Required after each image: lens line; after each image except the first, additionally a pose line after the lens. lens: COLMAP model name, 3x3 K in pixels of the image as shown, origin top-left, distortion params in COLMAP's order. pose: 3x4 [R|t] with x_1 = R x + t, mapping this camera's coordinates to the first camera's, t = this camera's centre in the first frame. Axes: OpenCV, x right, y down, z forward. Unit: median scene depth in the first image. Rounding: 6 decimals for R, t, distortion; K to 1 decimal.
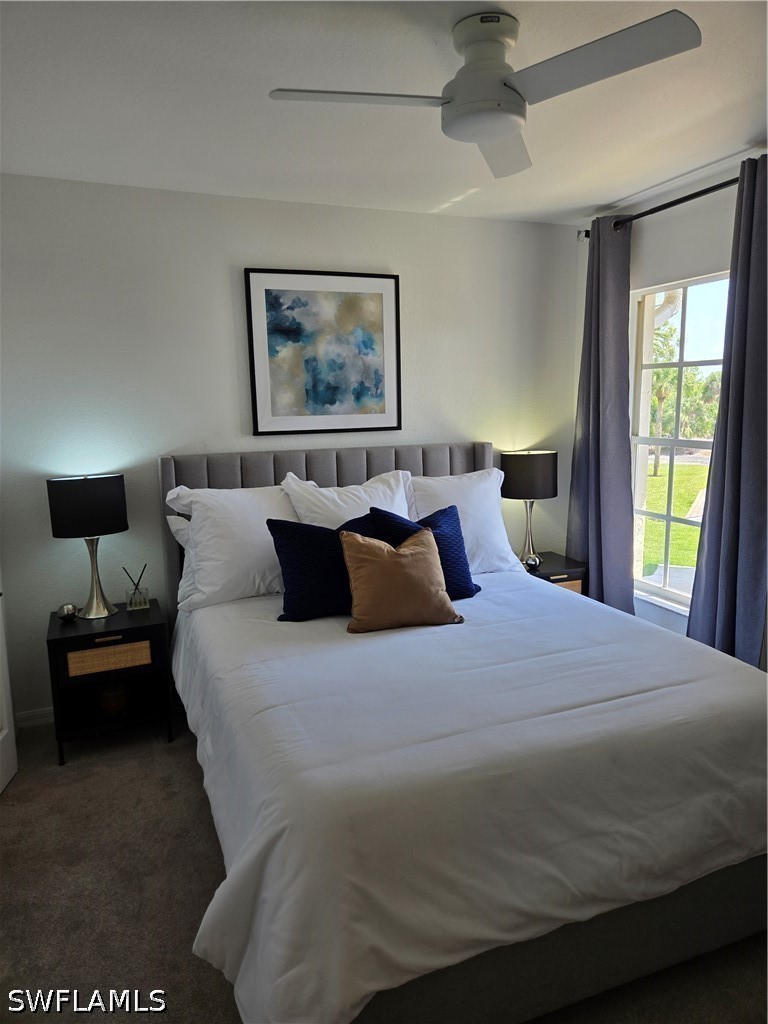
lens RADIAL K [[686.3, 0, 374.2], [0, 686.3, 513.7], [0, 0, 1]] dist [0.067293, -0.055805]
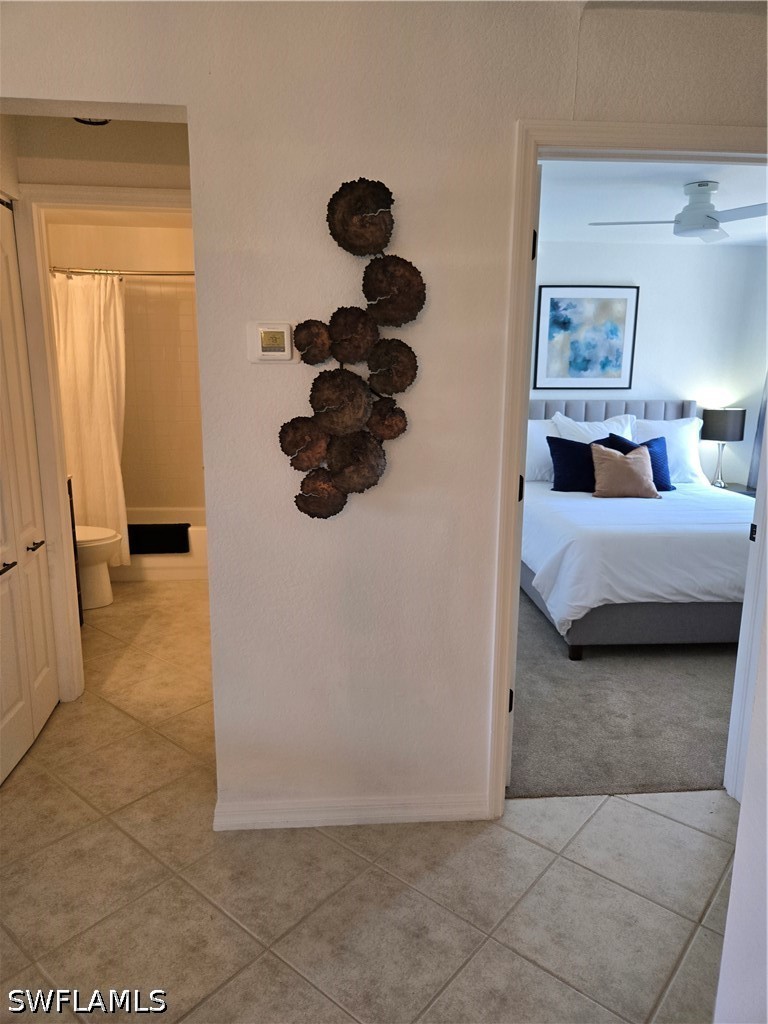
lens RADIAL K [[699.1, 0, 378.4], [0, 699.1, 513.1], [0, 0, 1]] dist [0.052381, -0.039173]
pose [[0.958920, 0.086086, -0.270301, -0.054415], [-0.075333, 0.995908, 0.049926, 0.119142], [0.273492, -0.027513, 0.961481, -0.678667]]
